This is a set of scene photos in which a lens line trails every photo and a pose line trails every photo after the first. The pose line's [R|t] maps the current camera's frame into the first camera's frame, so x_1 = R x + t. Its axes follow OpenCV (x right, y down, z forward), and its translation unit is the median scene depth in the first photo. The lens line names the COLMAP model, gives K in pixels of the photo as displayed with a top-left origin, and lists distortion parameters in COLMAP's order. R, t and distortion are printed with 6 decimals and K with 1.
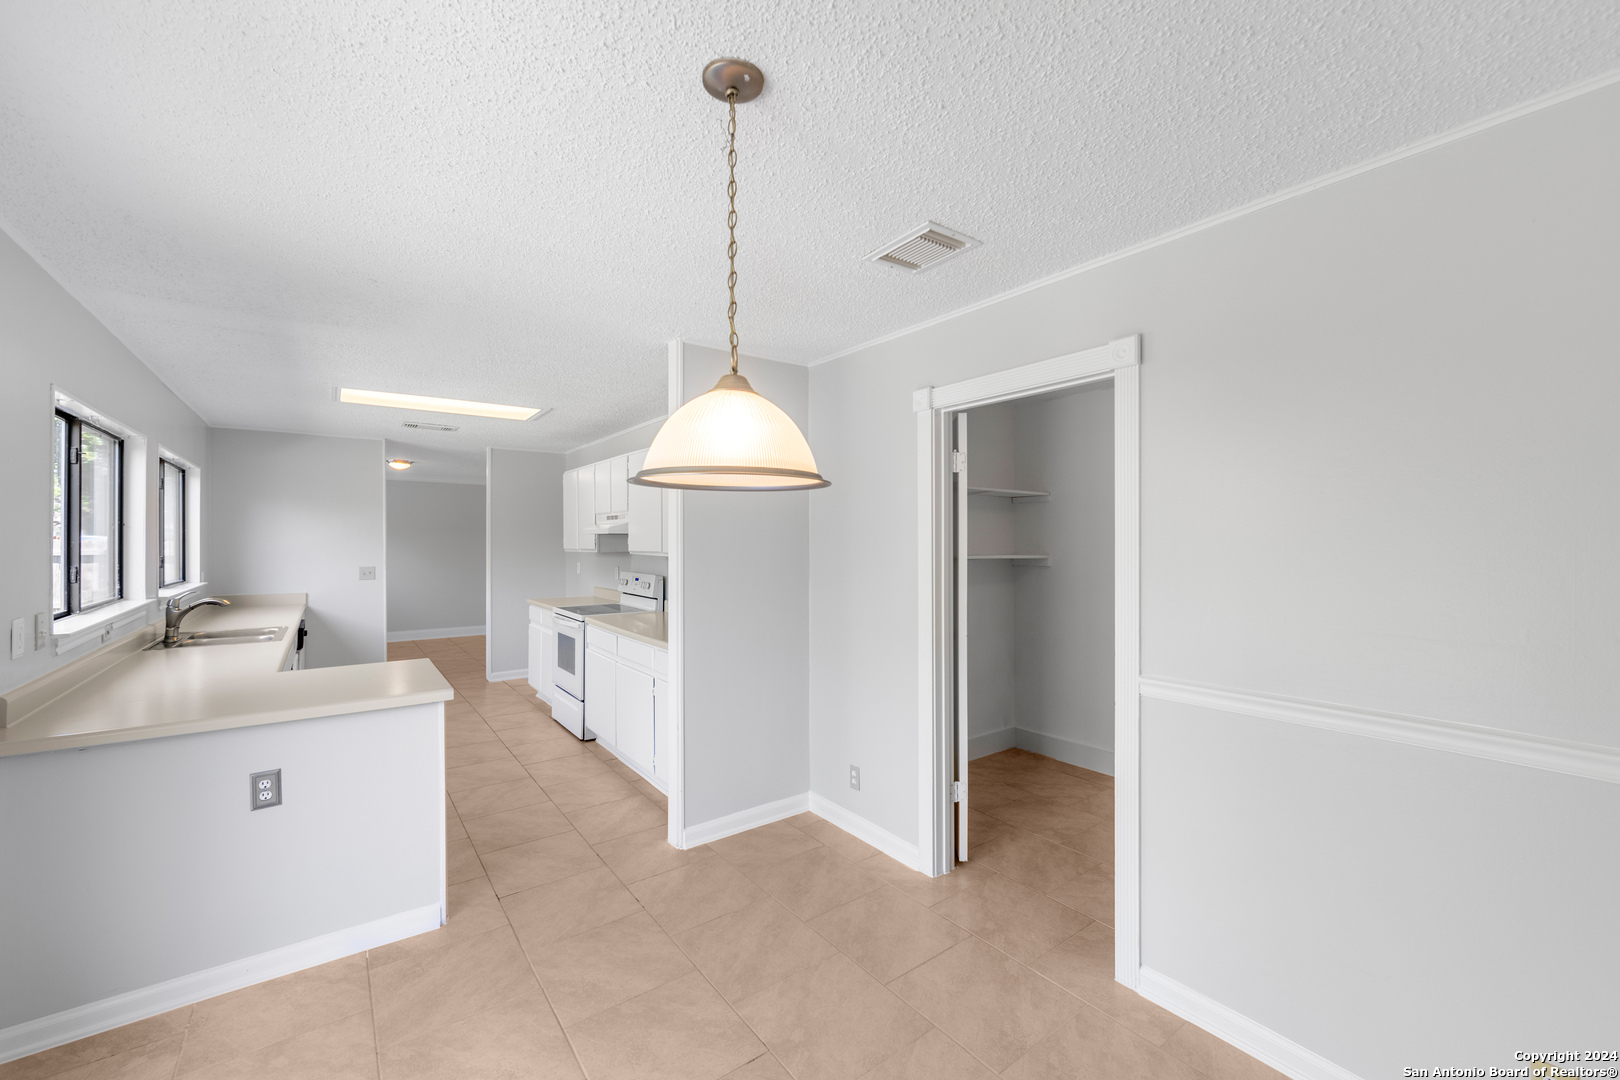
lens RADIAL K [[640.8, 0, 813.0], [0, 640.8, 532.4], [0, 0, 1]] dist [-0.003106, -0.000210]
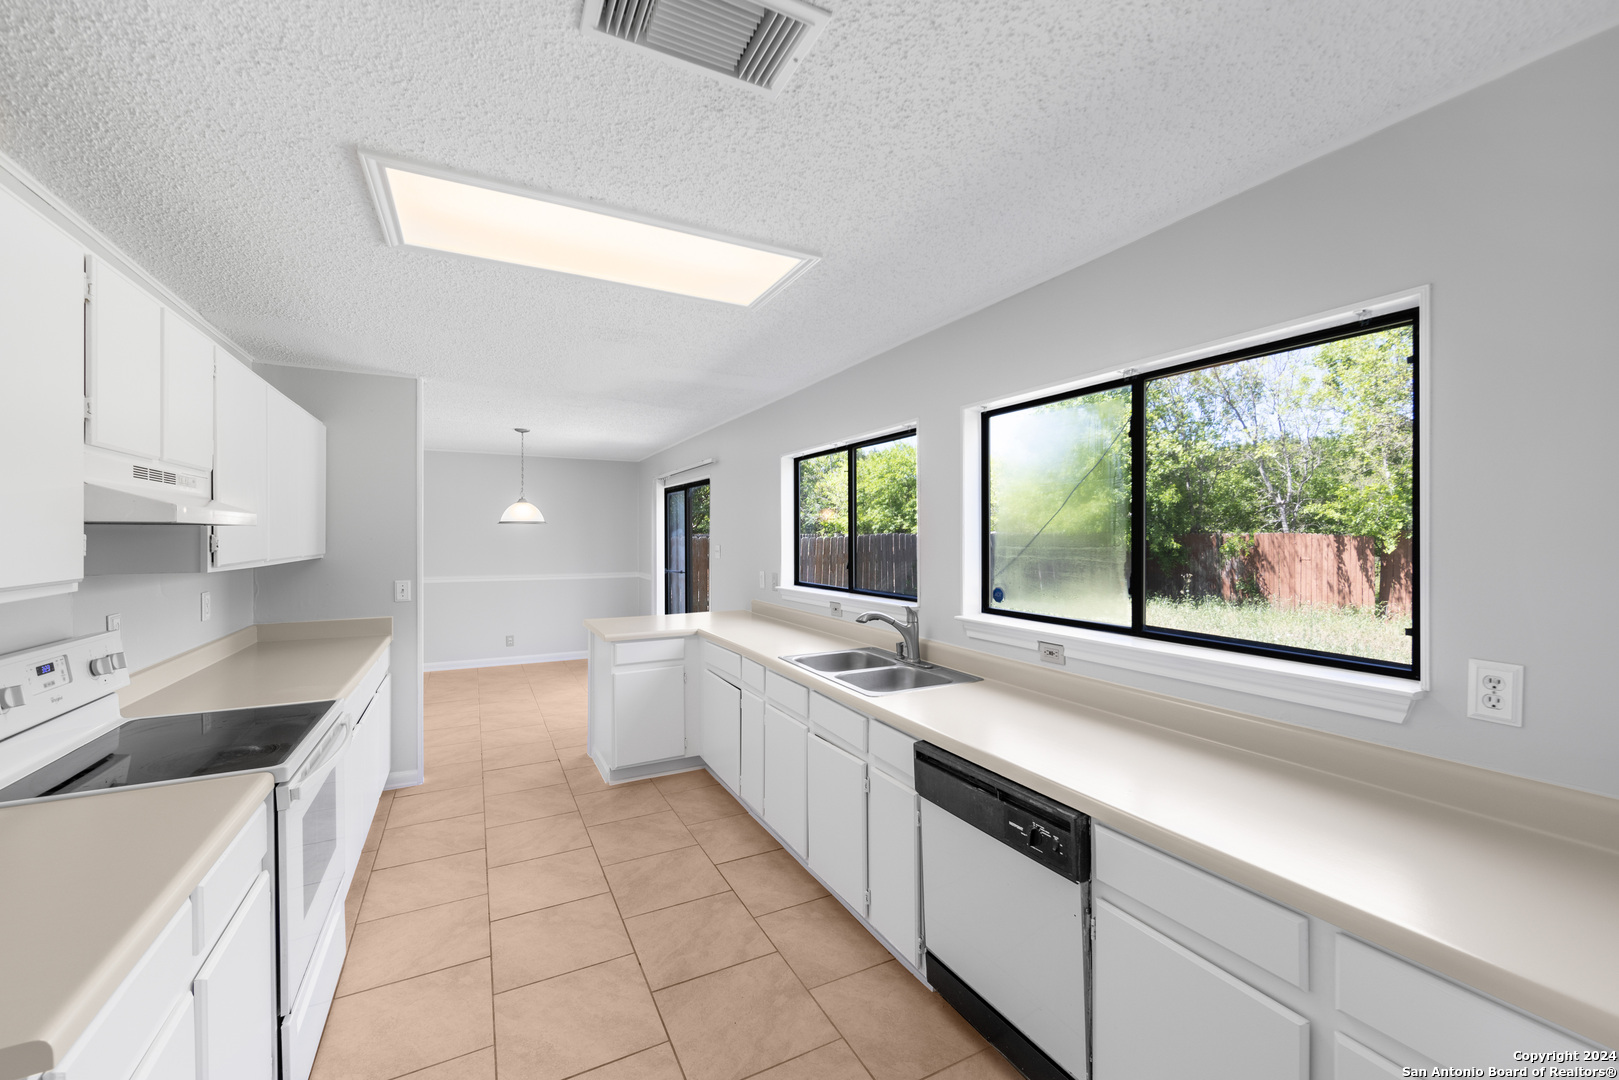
lens RADIAL K [[640.4, 0, 811.2], [0, 640.4, 538.2], [0, 0, 1]] dist [-0.003106, -0.000210]
pose [[-0.986772, -0.003196, 0.162082, -1.316407], [-0.004256, 0.999972, -0.006192, 0.020268], [-0.162058, -0.006800, -0.986758, 2.377889]]
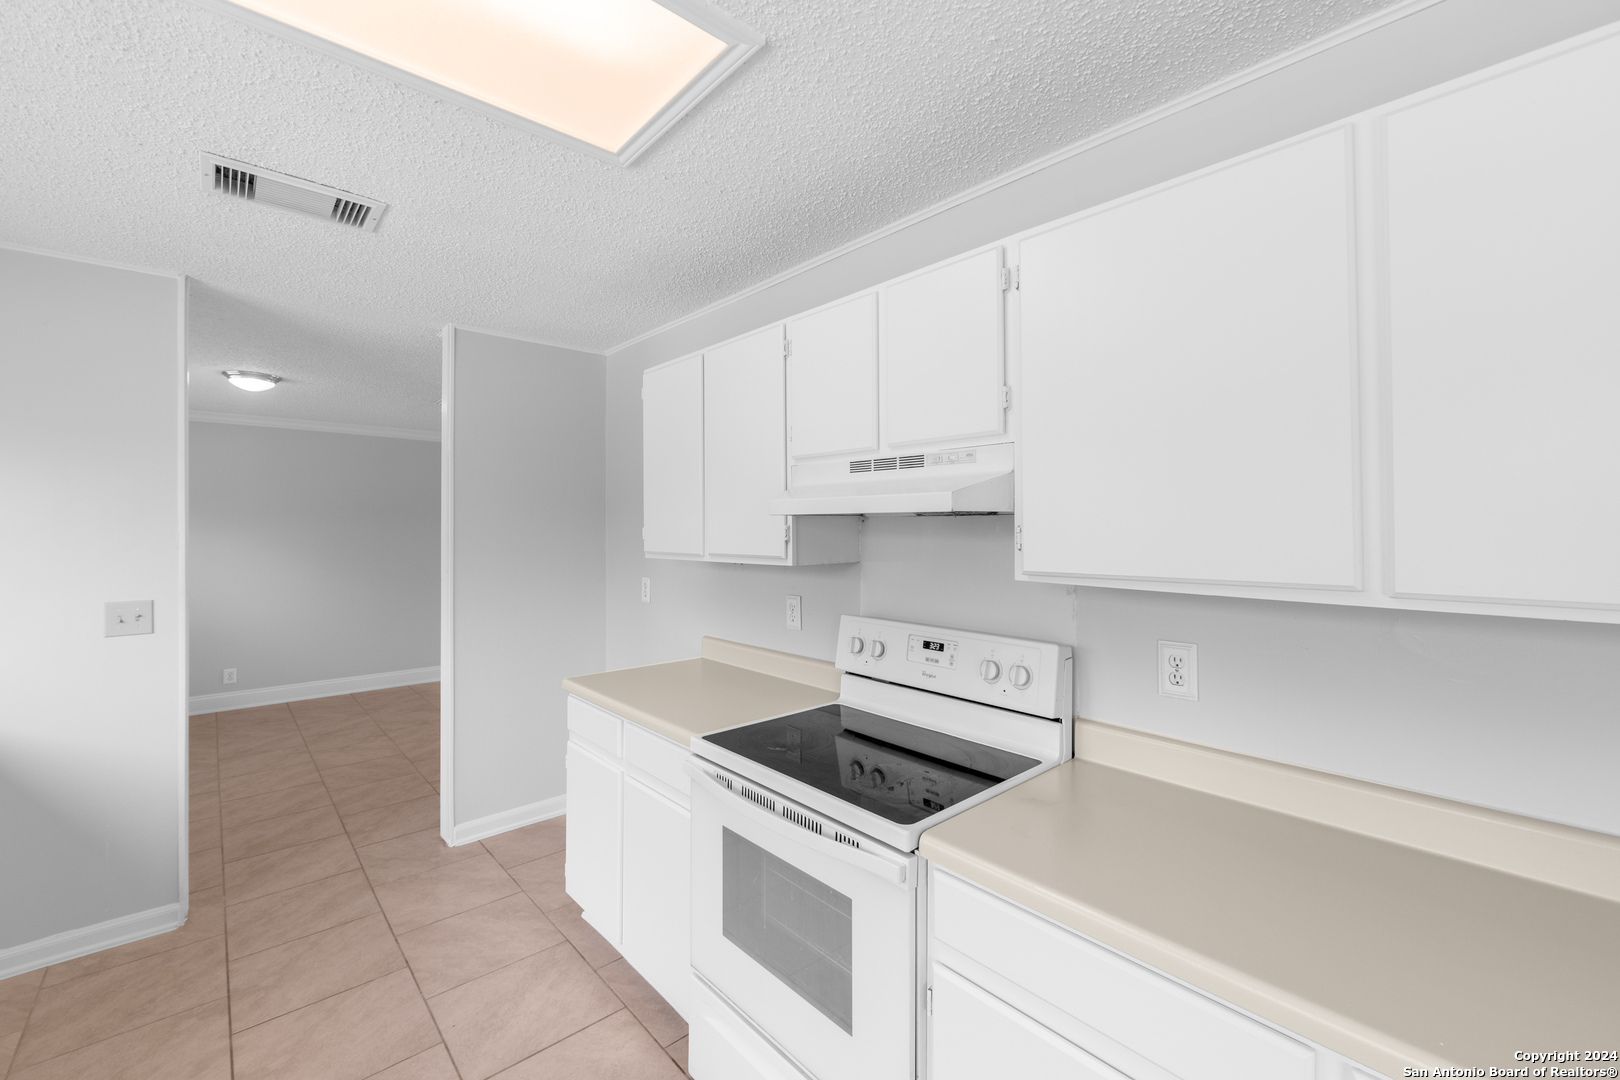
lens RADIAL K [[640.8, 0, 802.7], [0, 640.8, 522.4], [0, 0, 1]] dist [-0.003106, -0.000210]
pose [[0.995906, 0.000471, 0.090394, -0.718135], [-0.000395, 1.000000, -0.000860, 0.013824], [-0.090394, 0.000821, 0.995906, 1.269829]]
